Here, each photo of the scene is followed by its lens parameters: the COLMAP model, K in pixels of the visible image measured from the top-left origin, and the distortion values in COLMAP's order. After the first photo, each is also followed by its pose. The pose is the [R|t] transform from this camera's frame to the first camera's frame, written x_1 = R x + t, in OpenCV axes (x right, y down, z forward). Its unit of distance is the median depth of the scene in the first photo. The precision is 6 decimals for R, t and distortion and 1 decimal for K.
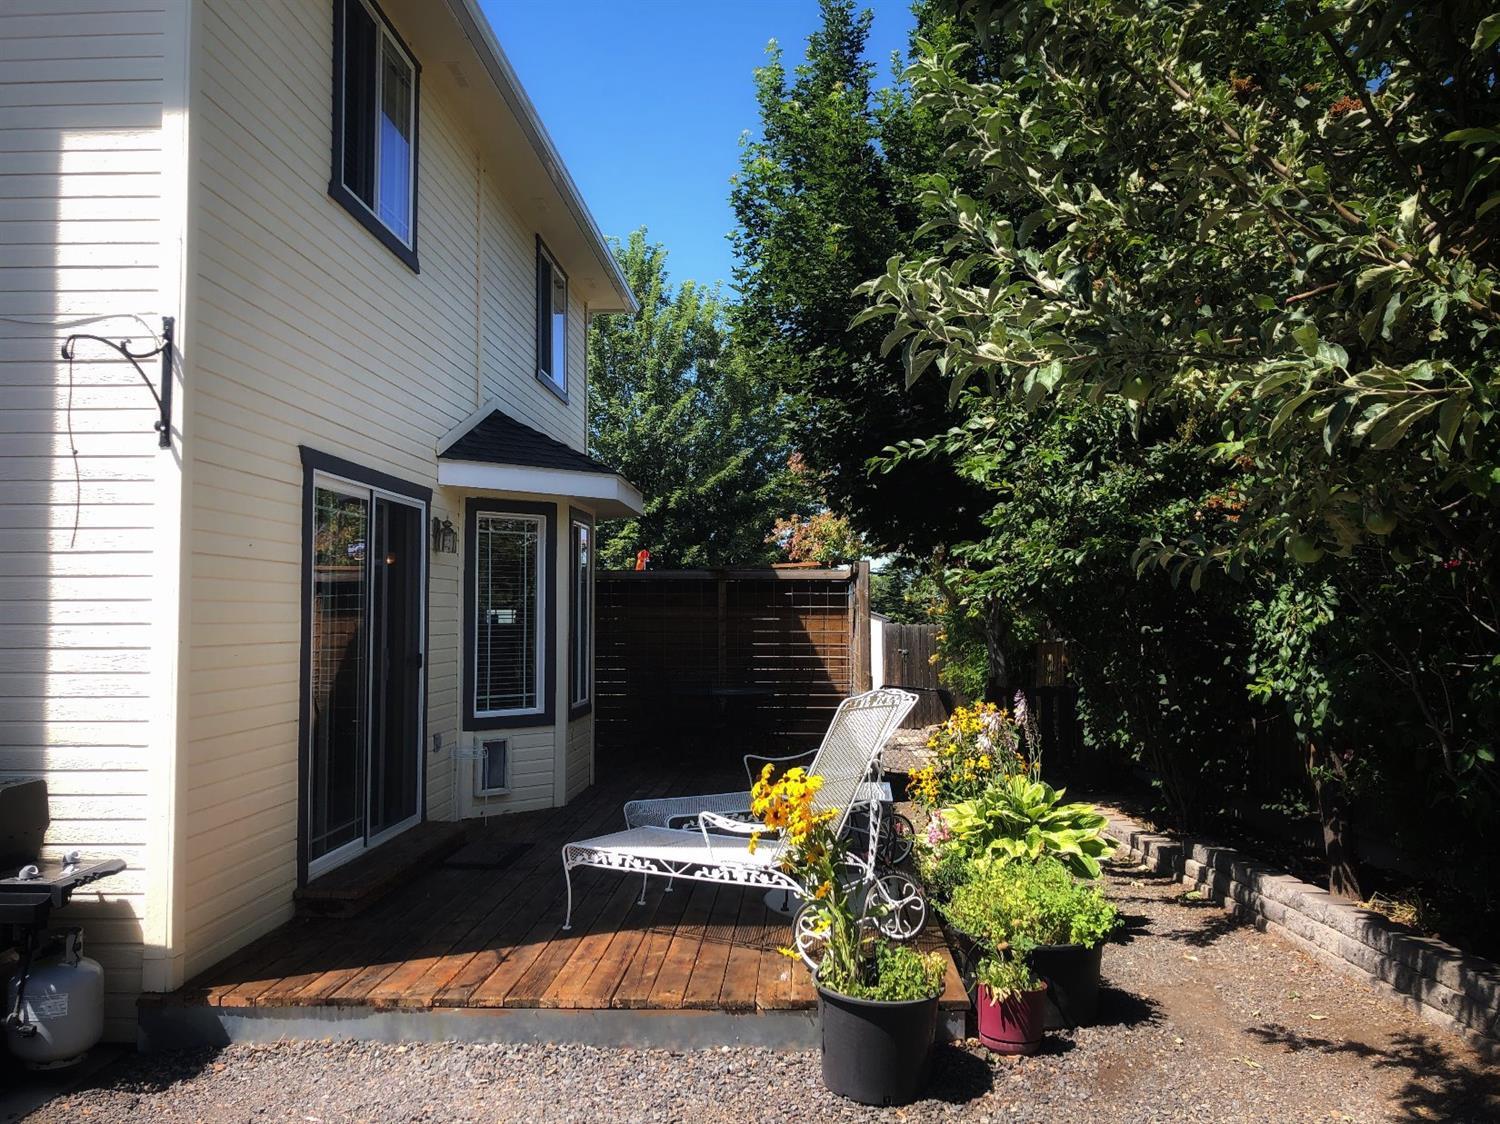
lens RADIAL K [[1229.4, 0, 747.0], [0, 1229.4, 560.2], [0, 0, 1]] dist [0.013771, 0.010178]
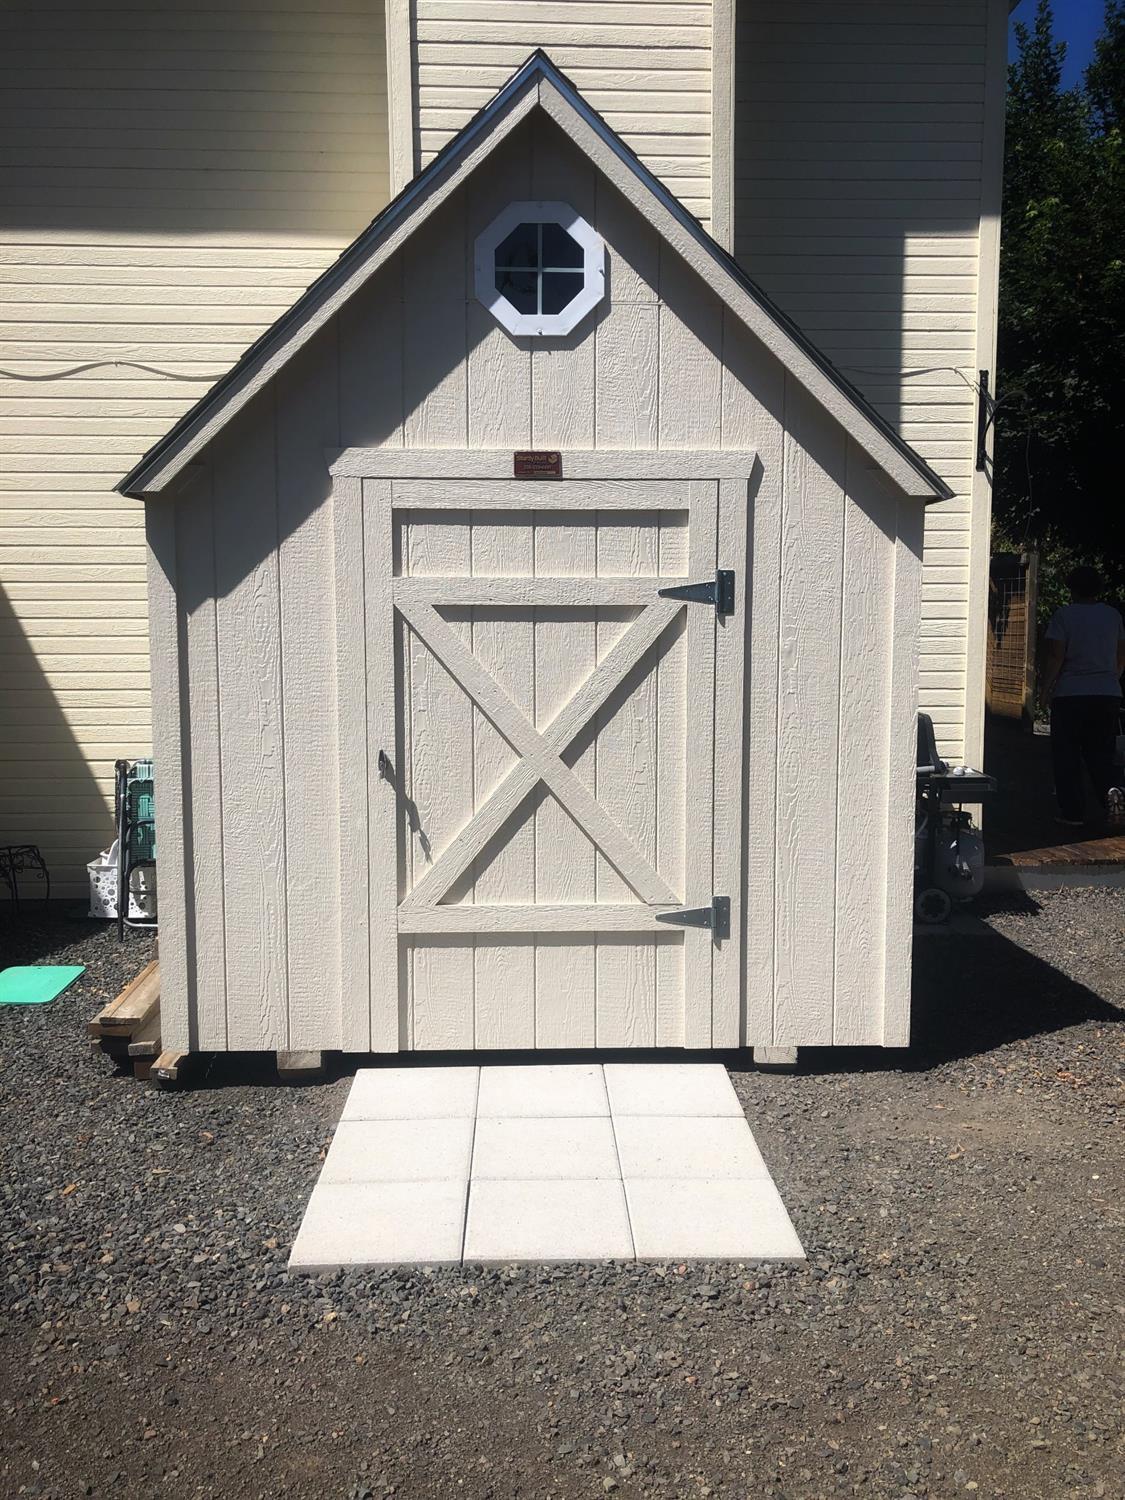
lens RADIAL K [[1229.4, 0, 564.3], [0, 1229.4, 748.9], [0, 0, 1]] dist [0.013771, 0.010178]
pose [[0.995438, -0.011085, 0.094765, -1.049383], [-0.004516, 0.986641, 0.162846, -0.007682], [-0.095305, -0.162531, 0.982090, -0.334934]]
